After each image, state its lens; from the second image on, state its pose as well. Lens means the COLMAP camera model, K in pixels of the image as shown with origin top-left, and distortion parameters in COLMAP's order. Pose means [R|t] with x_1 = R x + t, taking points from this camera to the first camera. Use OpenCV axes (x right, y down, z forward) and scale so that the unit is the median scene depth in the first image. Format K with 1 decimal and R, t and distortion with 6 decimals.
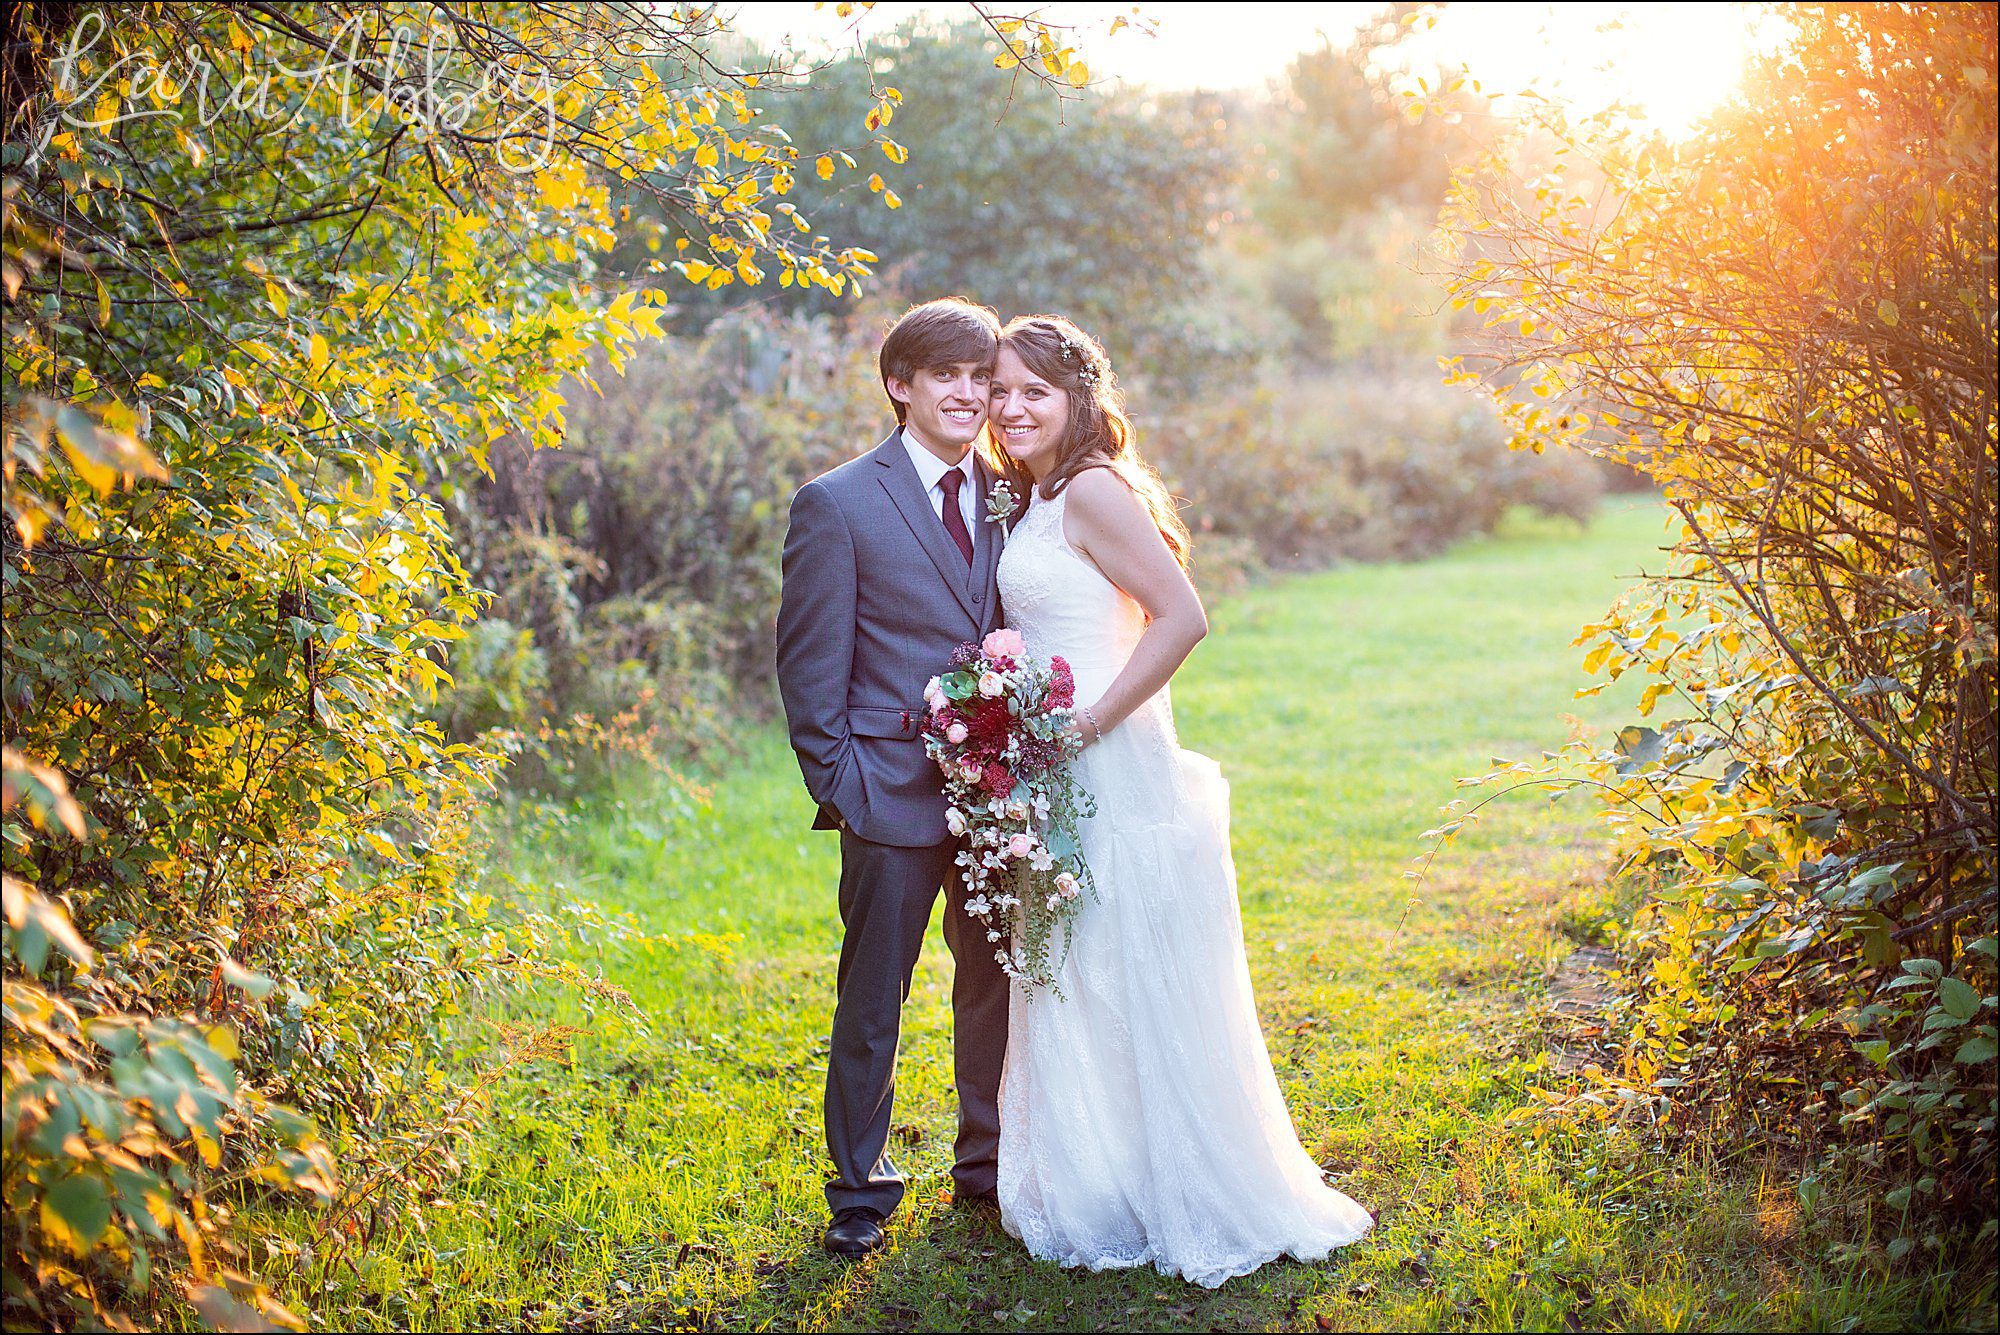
lens RADIAL K [[2862.0, 0, 962.5], [0, 2862.0, 665.1], [0, 0, 1]] dist [-0.193431, 0.413045]
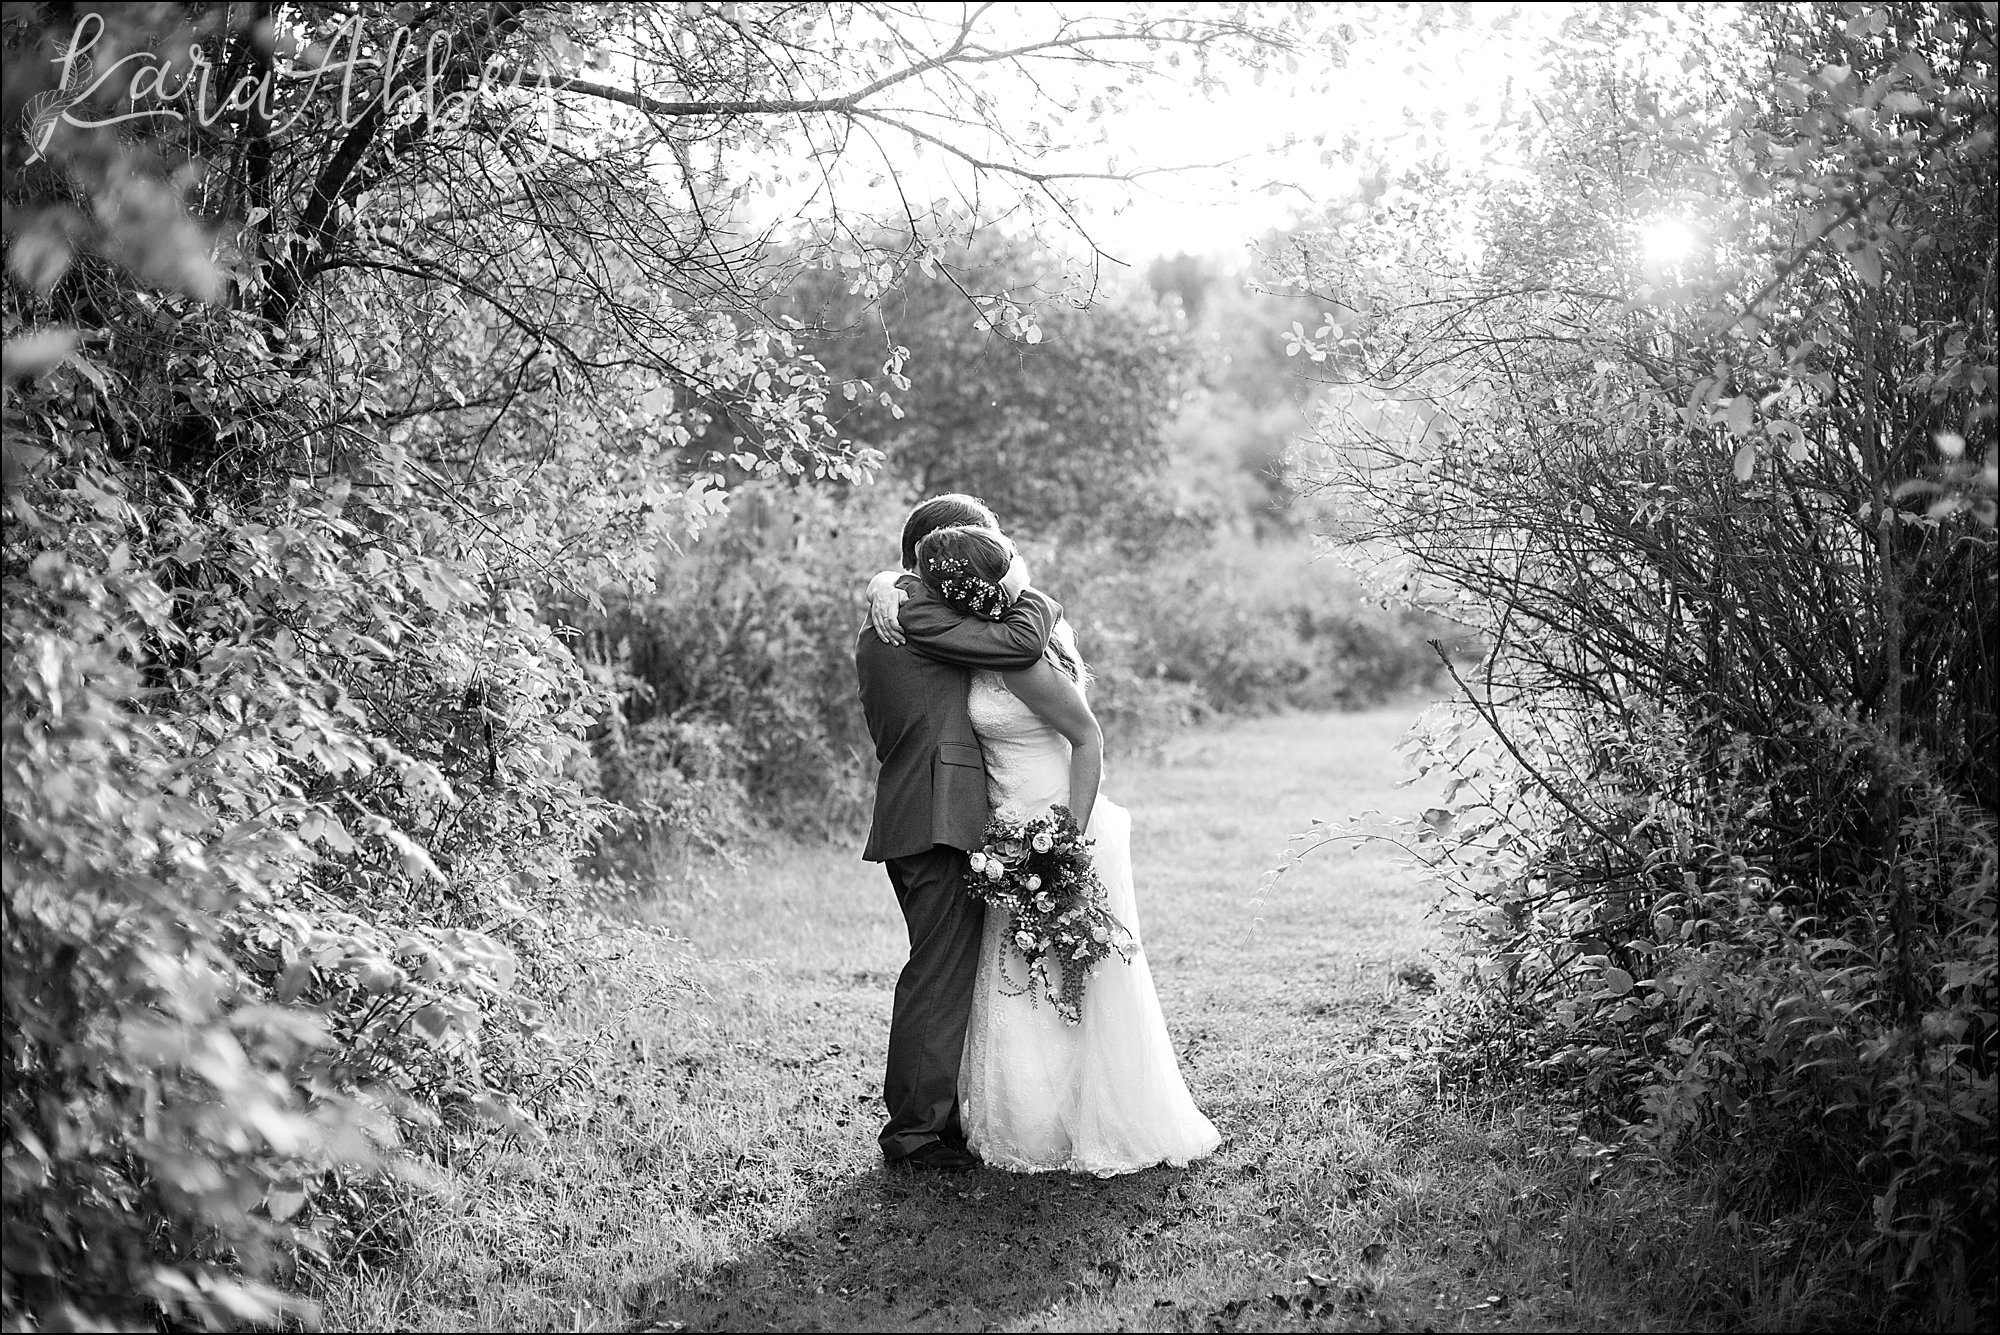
lens RADIAL K [[2862.0, 0, 962.5], [0, 2862.0, 665.1], [0, 0, 1]] dist [-0.193431, 0.413045]
pose [[0.999828, 0.017237, 0.006880, -0.000867], [-0.016845, 0.998425, -0.053505, 0.017703], [-0.007791, 0.053380, 0.998544, -0.222064]]
